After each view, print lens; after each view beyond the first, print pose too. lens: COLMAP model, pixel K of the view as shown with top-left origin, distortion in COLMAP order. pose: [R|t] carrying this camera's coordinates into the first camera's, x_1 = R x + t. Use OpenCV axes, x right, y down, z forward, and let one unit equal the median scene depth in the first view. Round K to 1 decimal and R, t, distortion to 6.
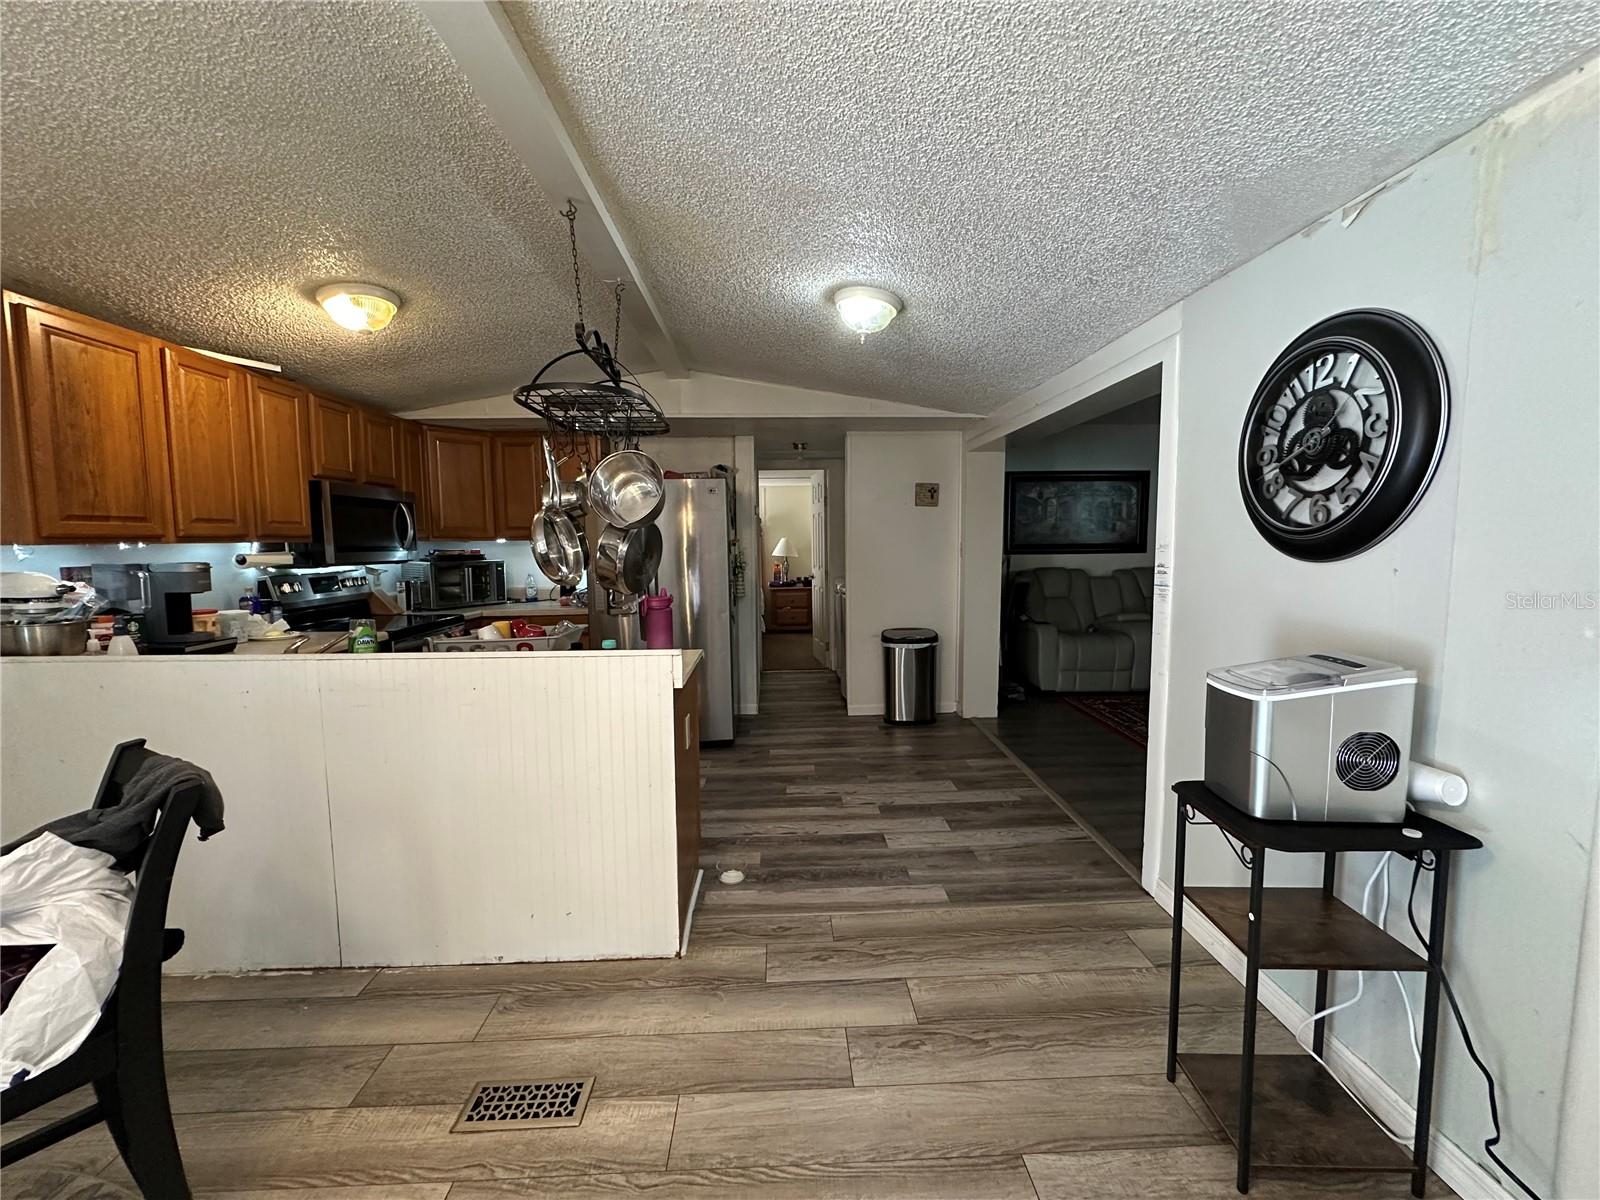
lens RADIAL K [[641.2, 0, 800.3], [0, 641.2, 595.4], [0, 0, 1]] dist [0.002989, 0.001271]
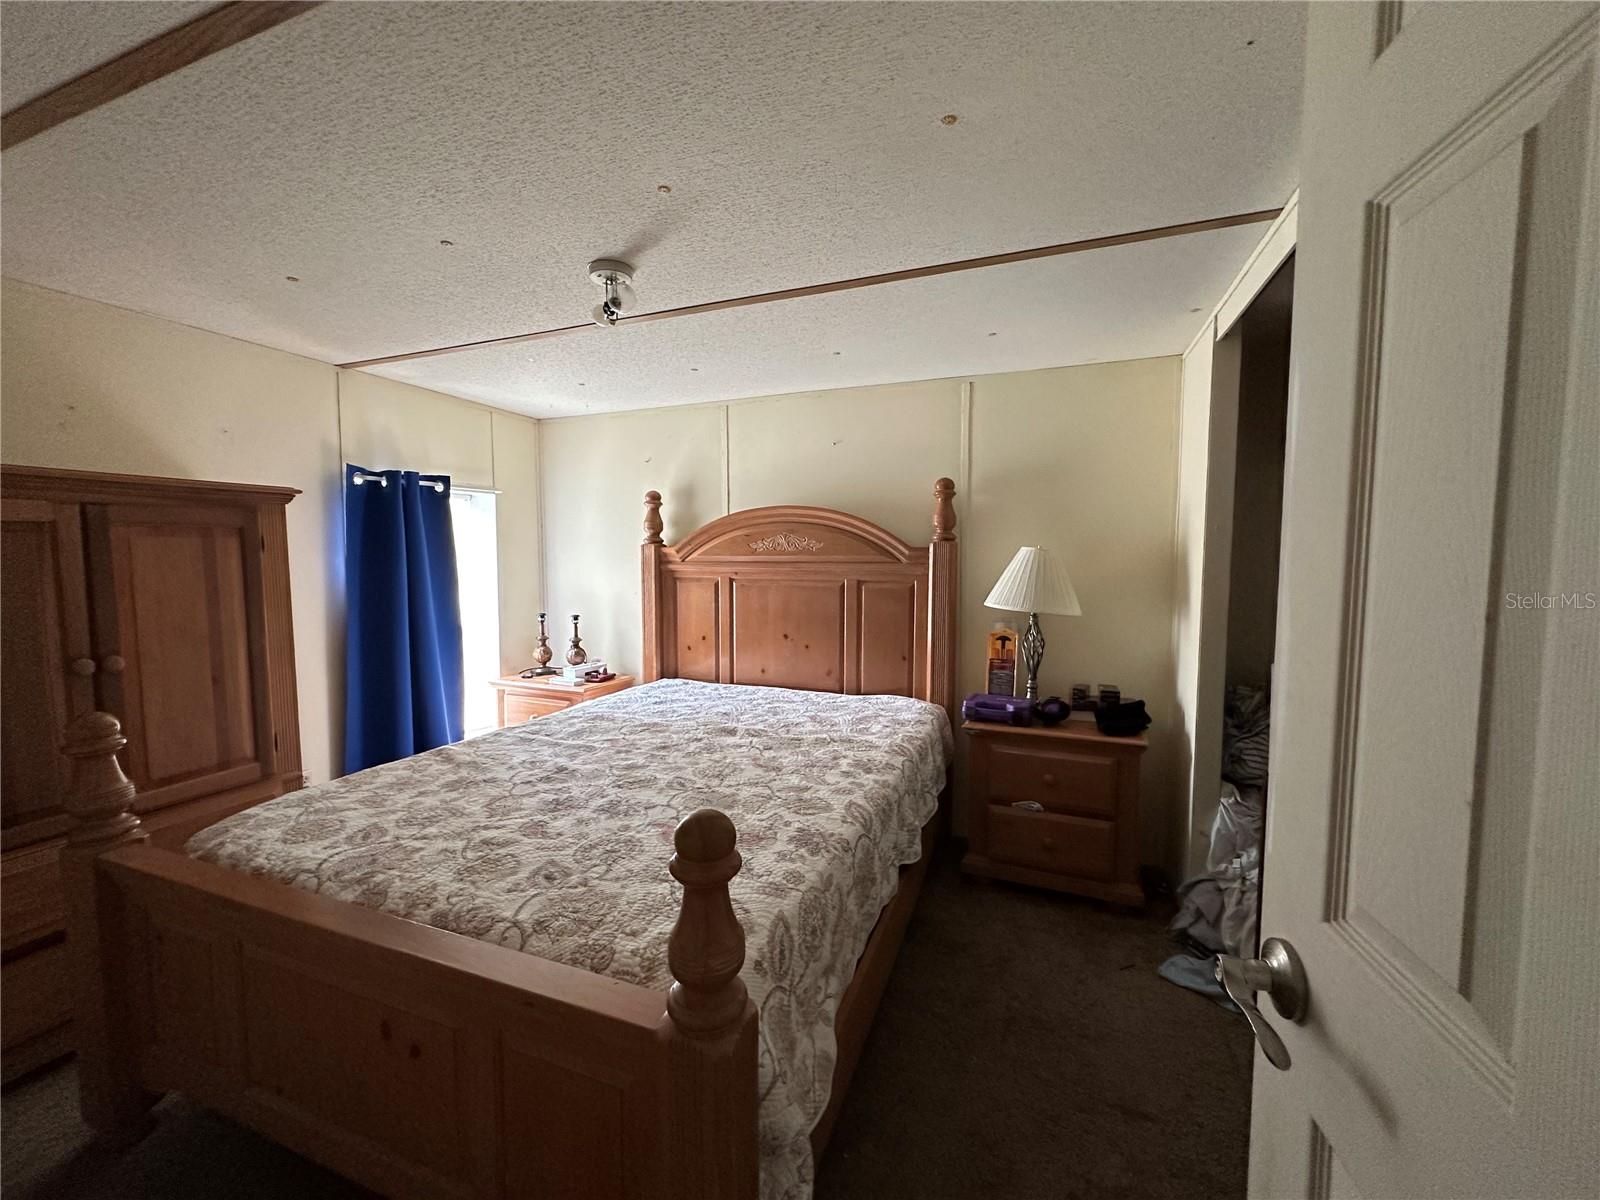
lens RADIAL K [[641.2, 0, 804.4], [0, 641.2, 599.3], [0, 0, 1]] dist [0.002989, 0.001271]
pose [[0.920096, 0.041993, -0.389436, -0.005320], [-0.044491, 0.999006, 0.002607, -0.055940], [0.389159, 0.014927, 0.921050, 0.629116]]
